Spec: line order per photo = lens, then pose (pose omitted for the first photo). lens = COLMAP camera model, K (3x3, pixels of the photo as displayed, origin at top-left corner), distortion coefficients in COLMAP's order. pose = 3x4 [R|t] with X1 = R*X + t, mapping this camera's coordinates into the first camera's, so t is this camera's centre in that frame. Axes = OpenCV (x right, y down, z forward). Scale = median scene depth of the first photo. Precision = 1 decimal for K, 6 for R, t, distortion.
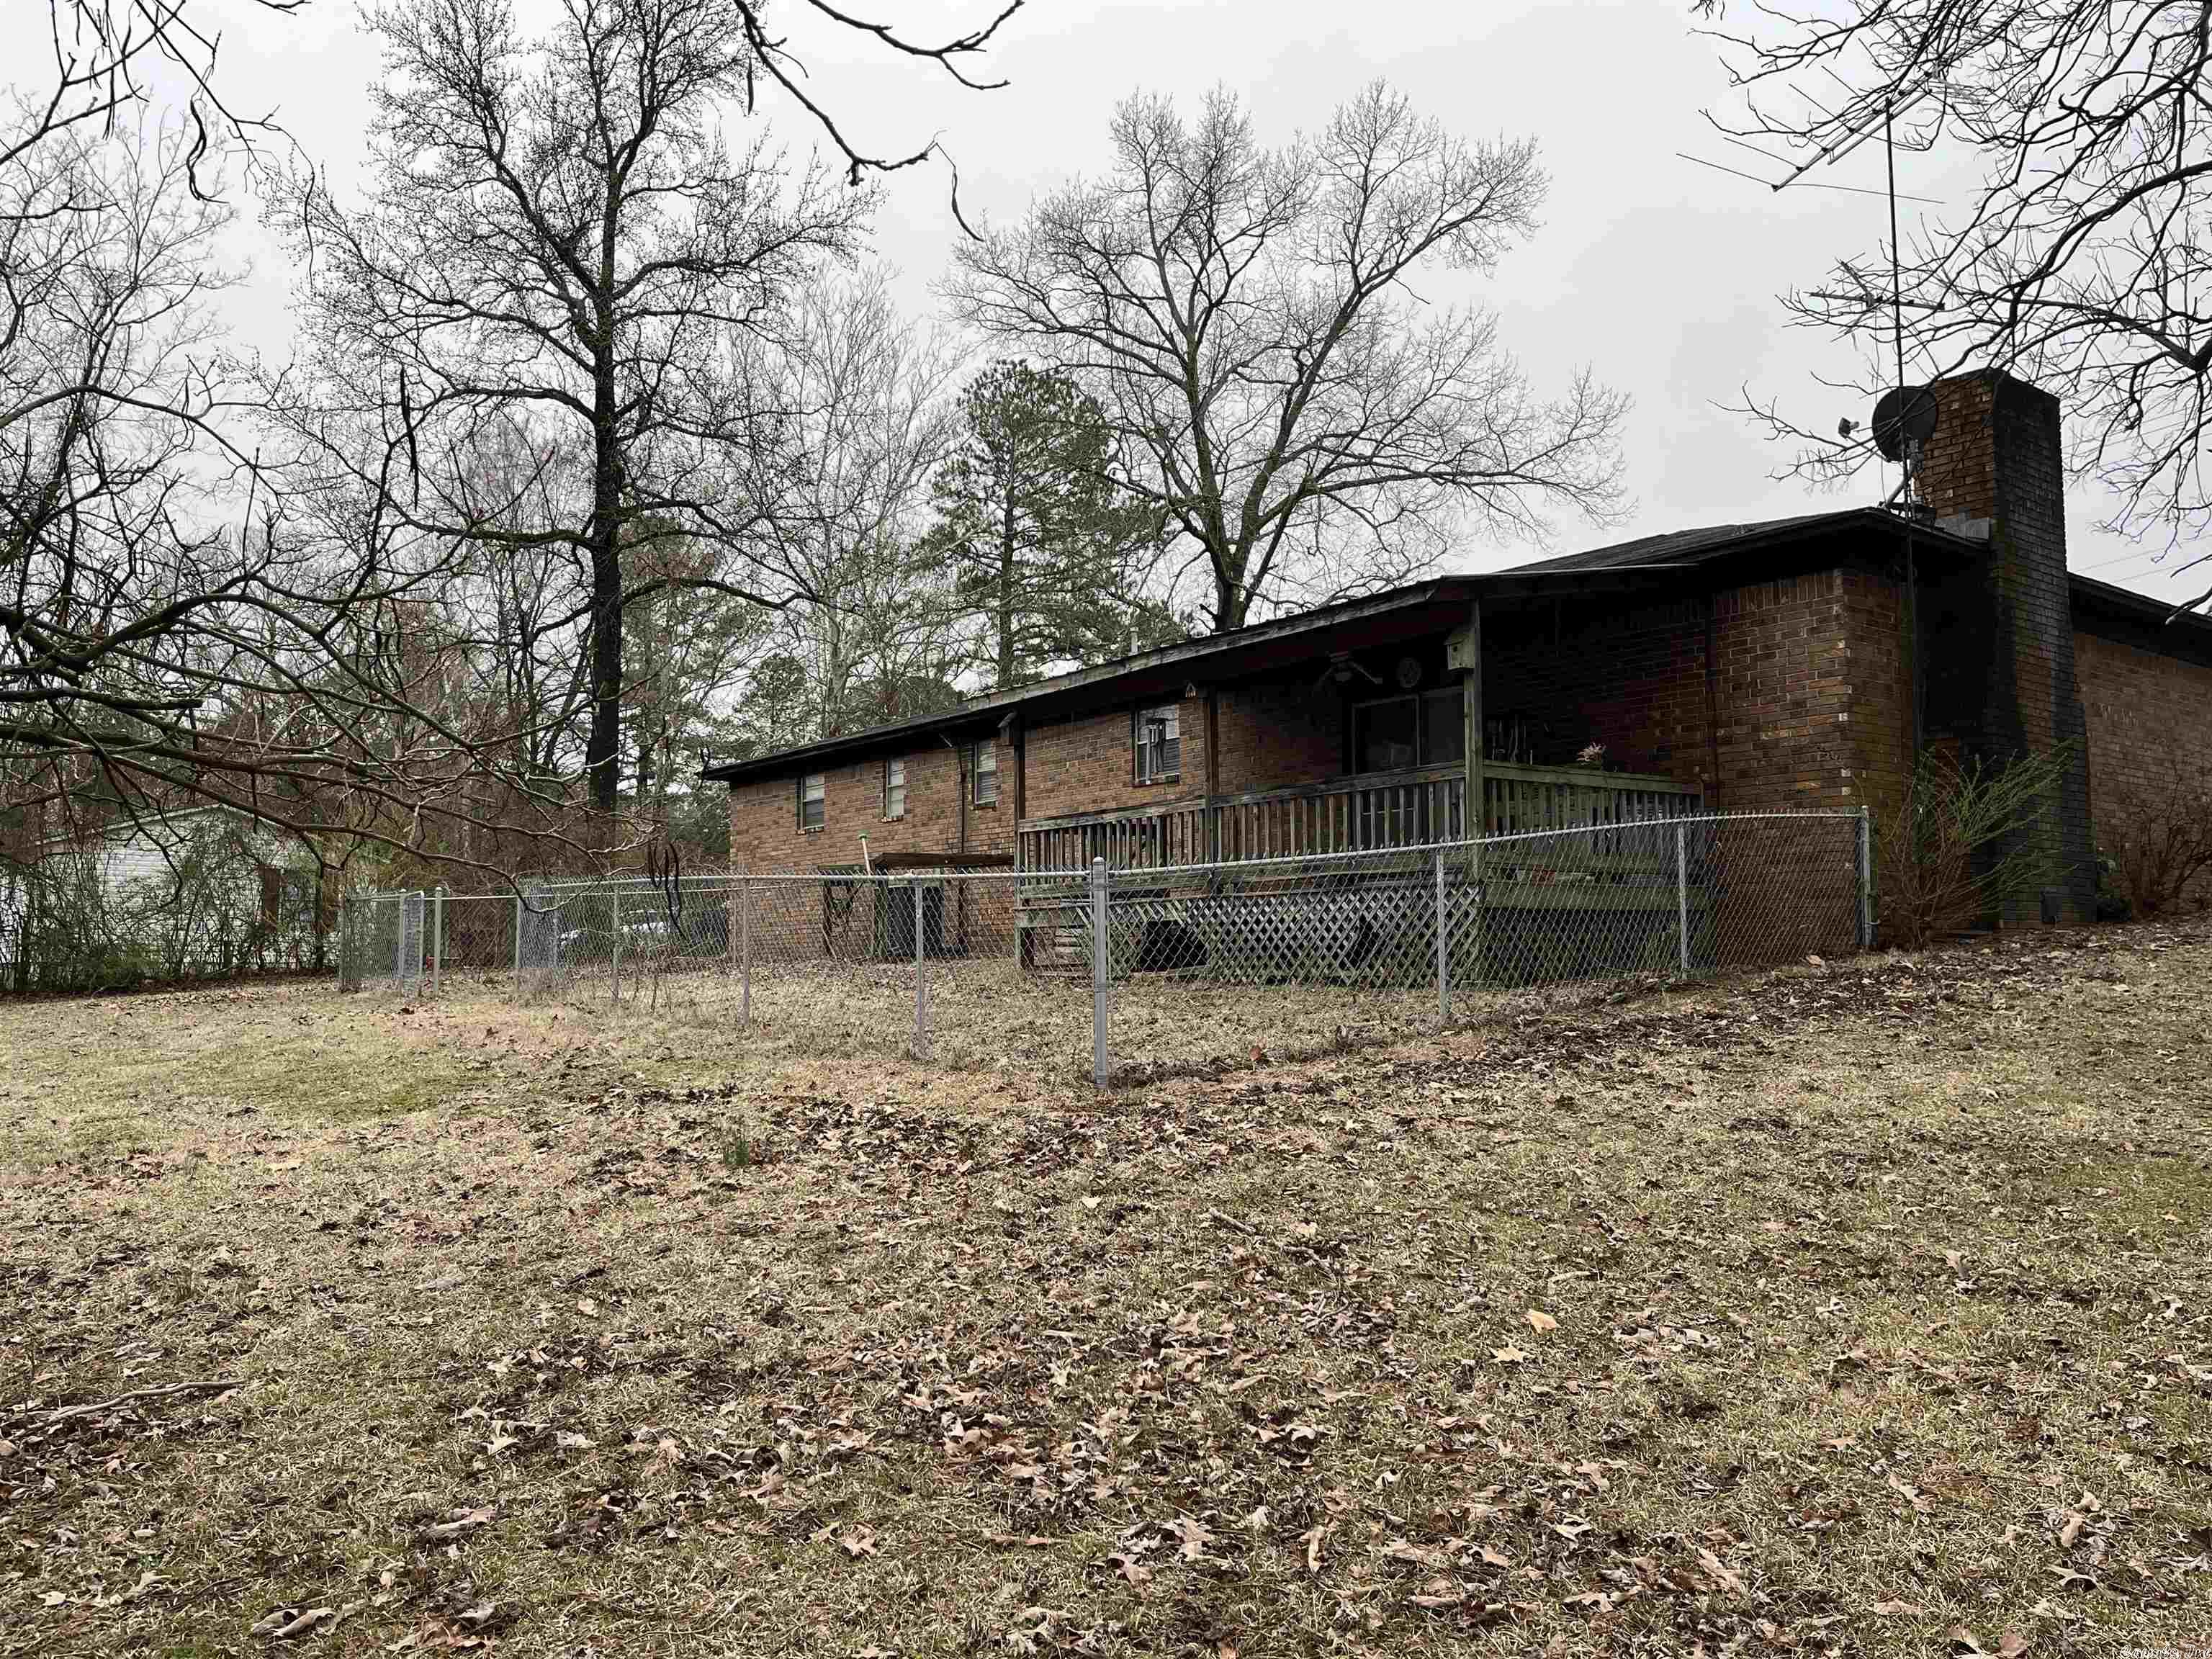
lens RADIAL K [[1670.5, 0, 1099.4], [0, 1670.5, 831.0], [0, 0, 1]] dist [0.072674, -0.099782]
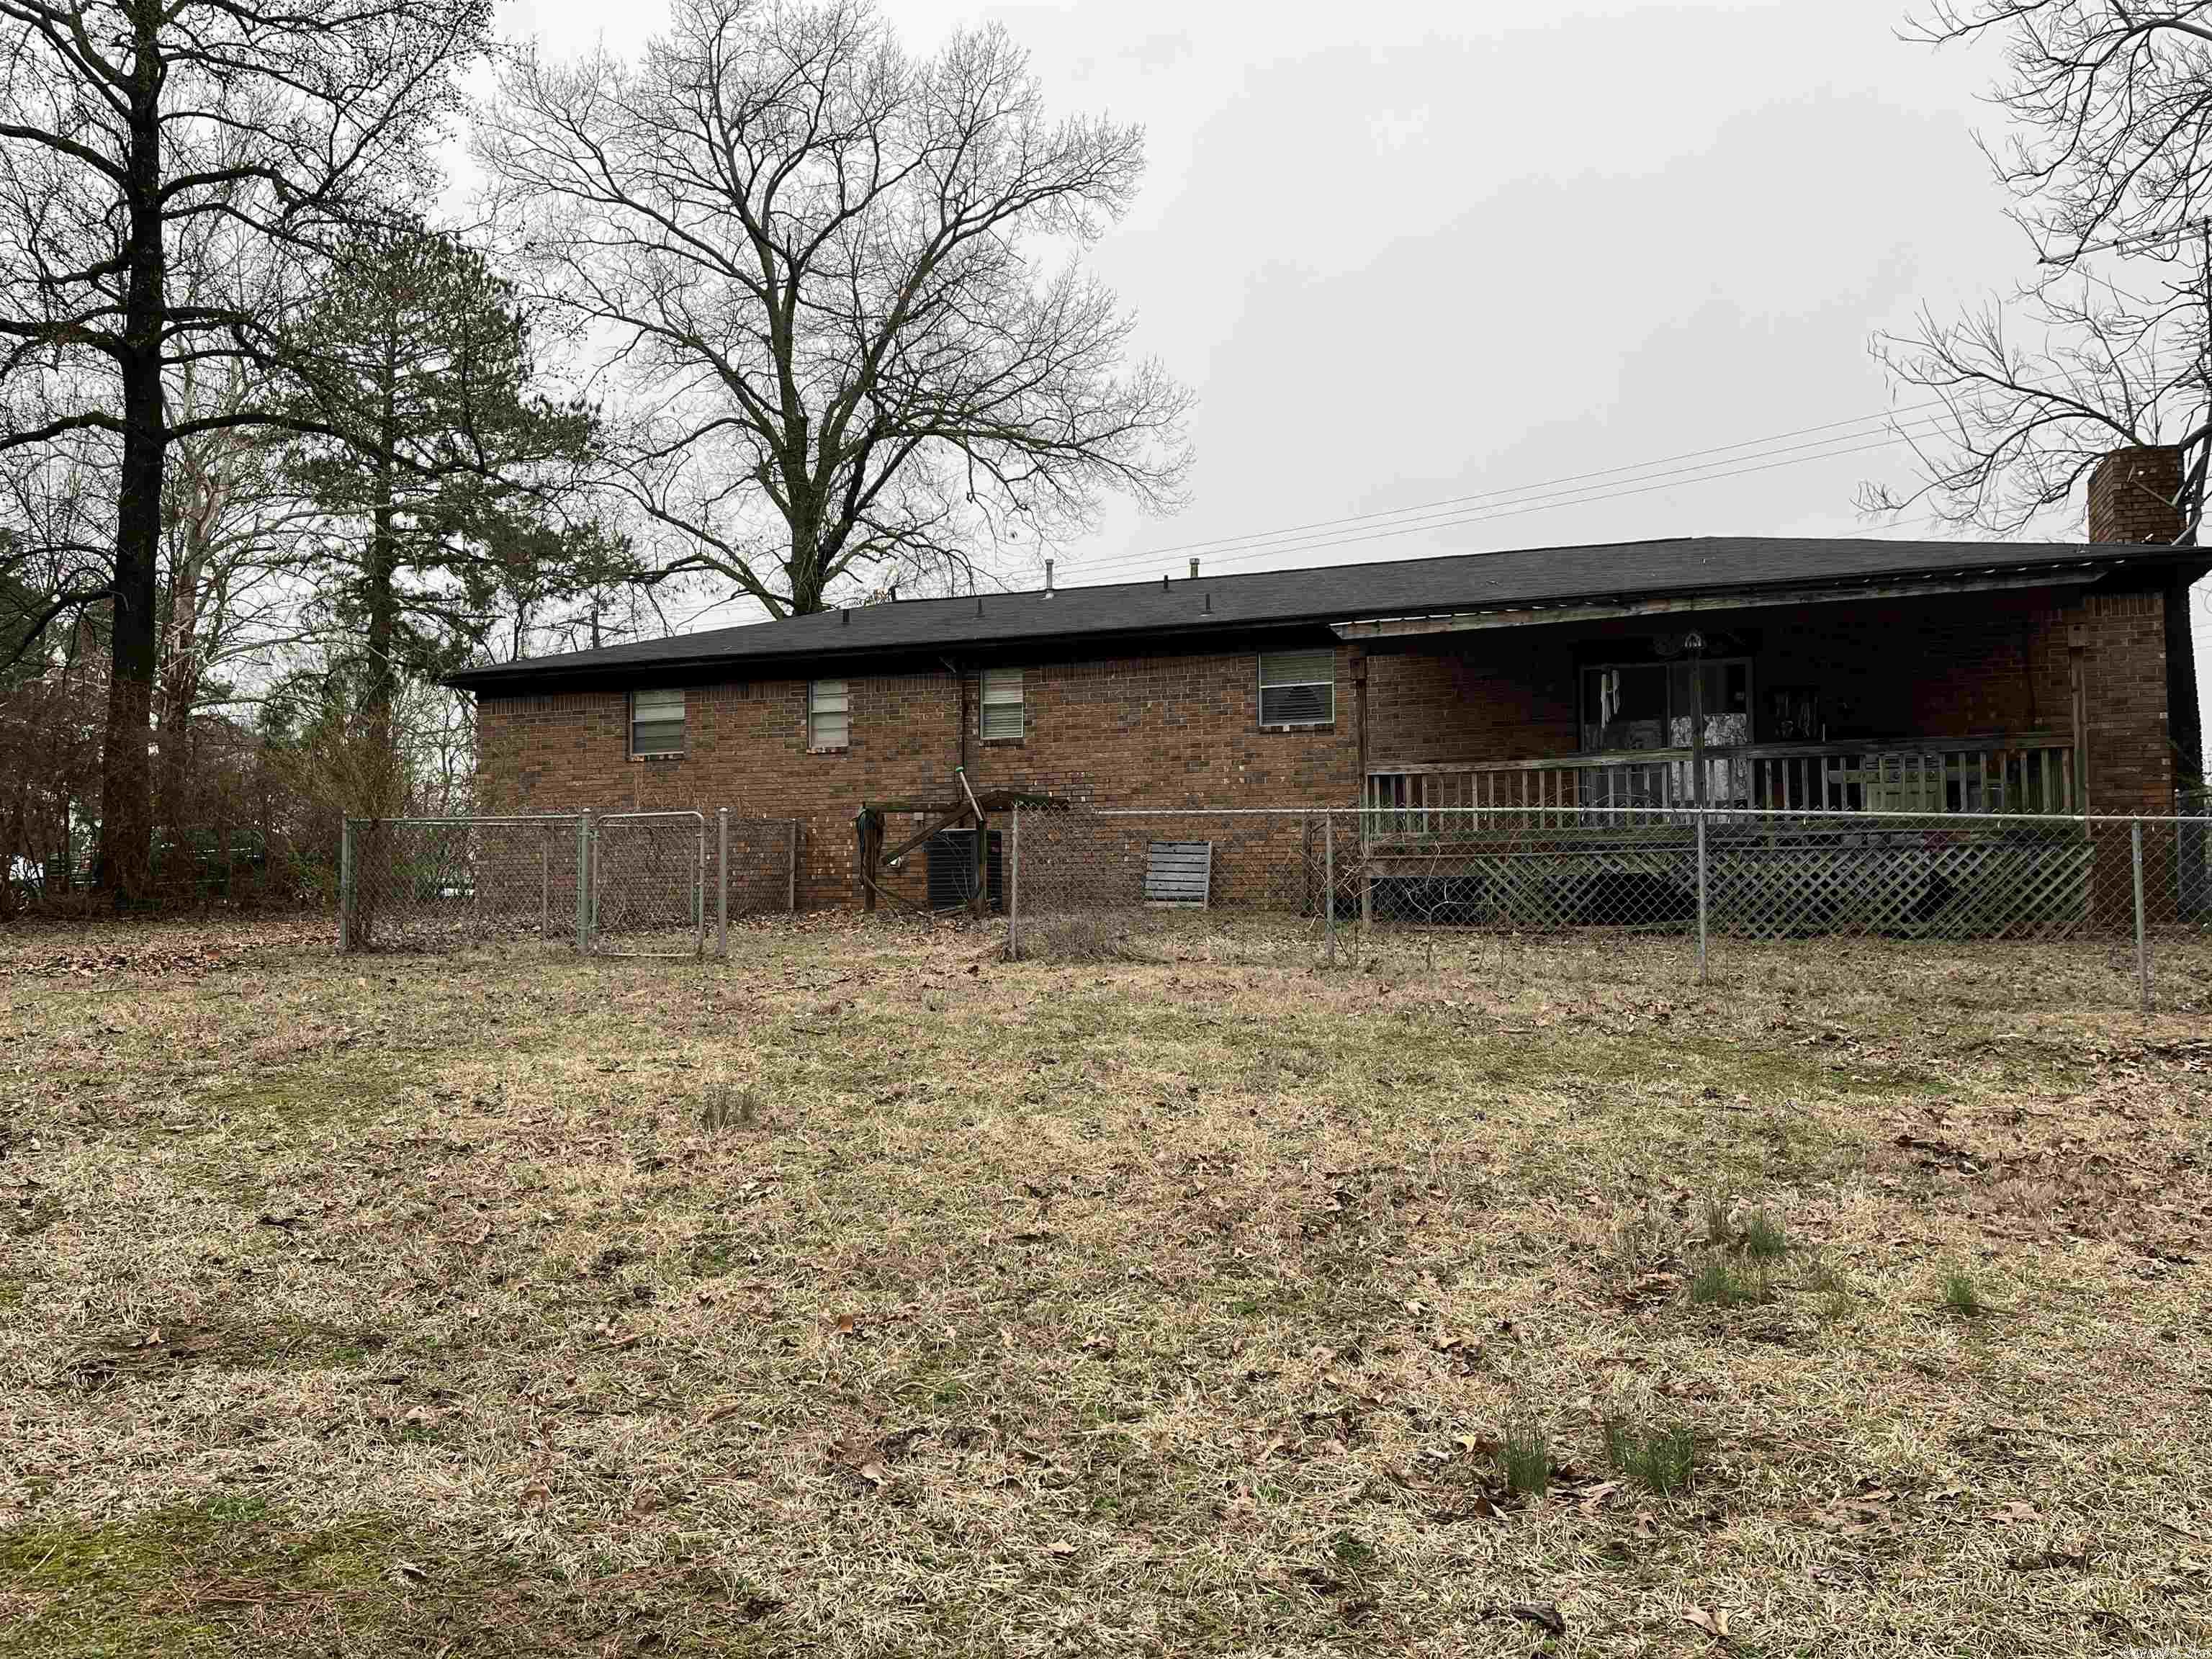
lens RADIAL K [[1670.5, 0, 1100.3], [0, 1670.5, 825.2], [0, 0, 1]] dist [0.072674, -0.099782]
pose [[0.852035, 0.034130, 0.522372, -0.666753], [-0.043577, 0.999033, 0.005806, 0.029505], [-0.521669, -0.027710, 0.852698, 0.284749]]
